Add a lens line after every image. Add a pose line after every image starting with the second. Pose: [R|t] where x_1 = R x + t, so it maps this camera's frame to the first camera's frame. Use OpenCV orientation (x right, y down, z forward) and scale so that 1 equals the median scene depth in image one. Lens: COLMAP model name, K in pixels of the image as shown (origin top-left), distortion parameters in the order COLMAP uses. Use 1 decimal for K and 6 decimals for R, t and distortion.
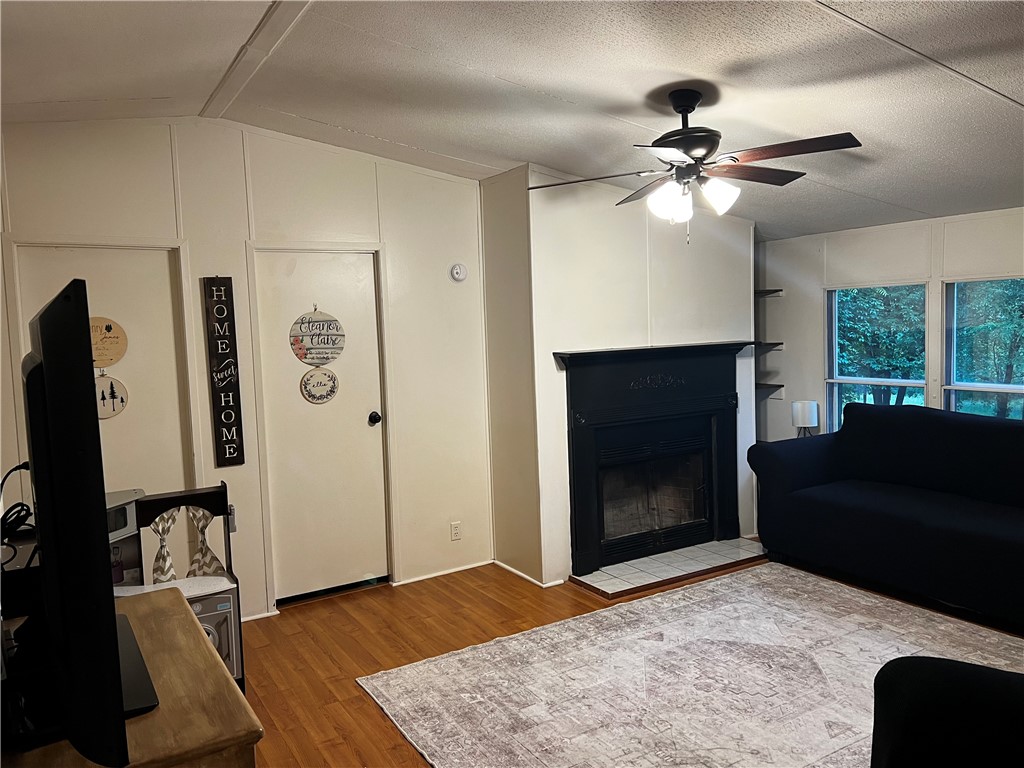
lens RADIAL K [[767.9, 0, 525.3], [0, 767.9, 378.9], [0, 0, 1]] dist [0.051427, -0.063795]
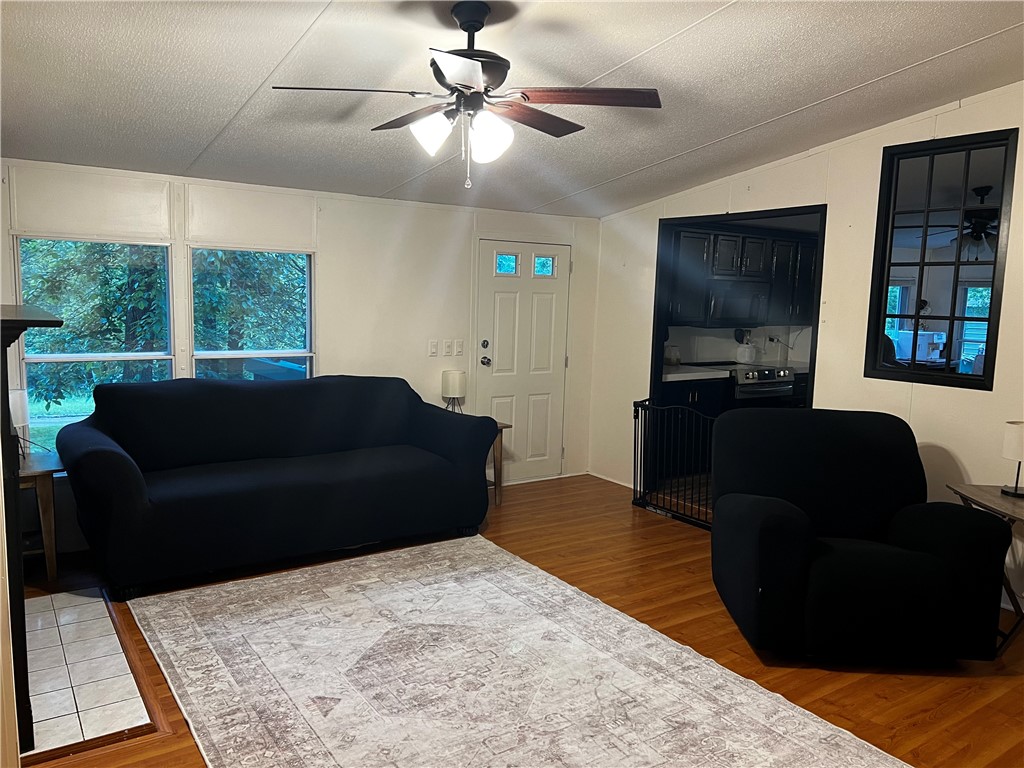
lens RADIAL K [[767.9, 0, 506.1], [0, 767.9, 377.0], [0, 0, 1]] dist [0.051427, -0.063795]
pose [[-0.046954, -0.074311, 0.996129, -0.502468], [0.050070, 0.995800, 0.076647, -0.021507], [-0.997641, 0.053475, -0.043036, 0.767272]]
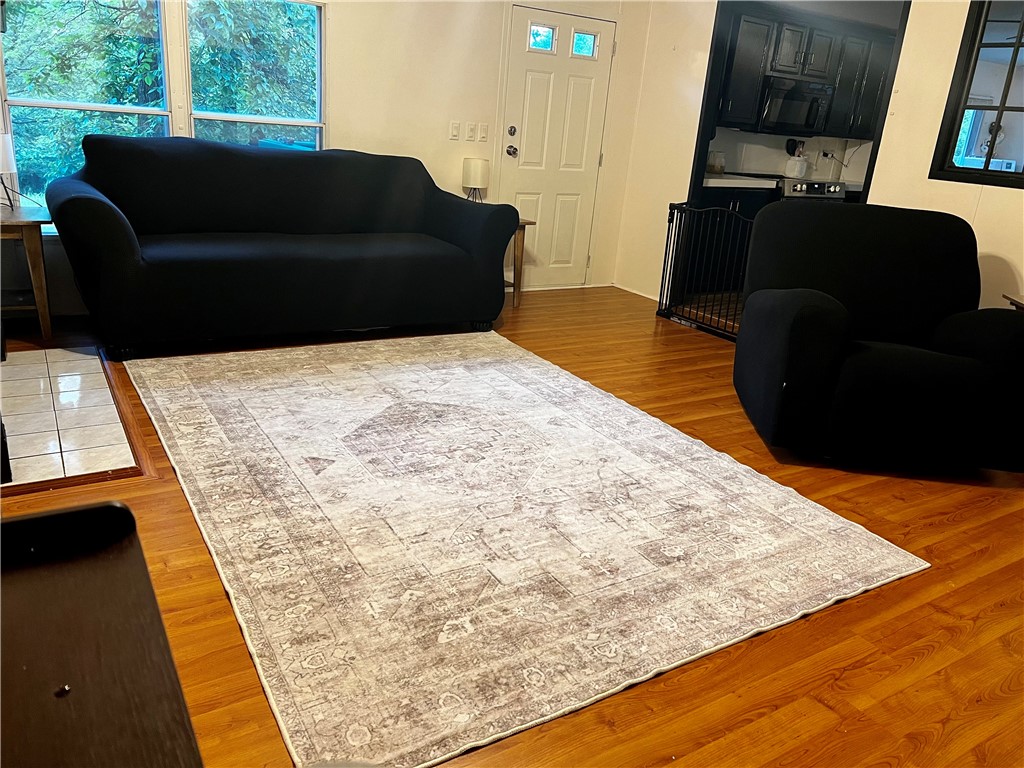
lens RADIAL K [[767.9, 0, 514.5], [0, 767.9, 371.8], [0, 0, 1]] dist [0.051427, -0.063795]
pose [[-0.010843, -0.277407, 0.960691, -0.448904], [-0.005870, 0.960749, 0.277358, 0.050038], [-0.999924, -0.002632, -0.012046, 0.753450]]
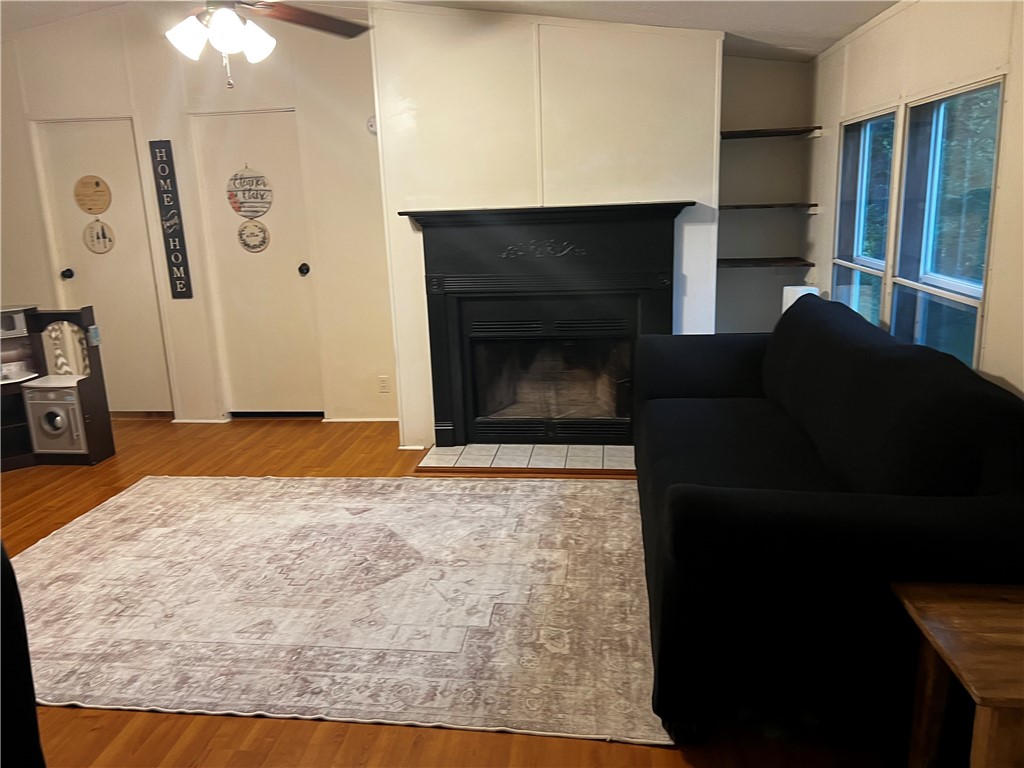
lens RADIAL K [[767.9, 0, 516.1], [0, 767.9, 371.3], [0, 0, 1]] dist [0.051427, -0.063795]
pose [[0.784601, 0.145639, -0.602653, 0.804341], [-0.039861, 0.981857, 0.185384, -0.024035], [0.618718, -0.121430, 0.776172, 0.355382]]
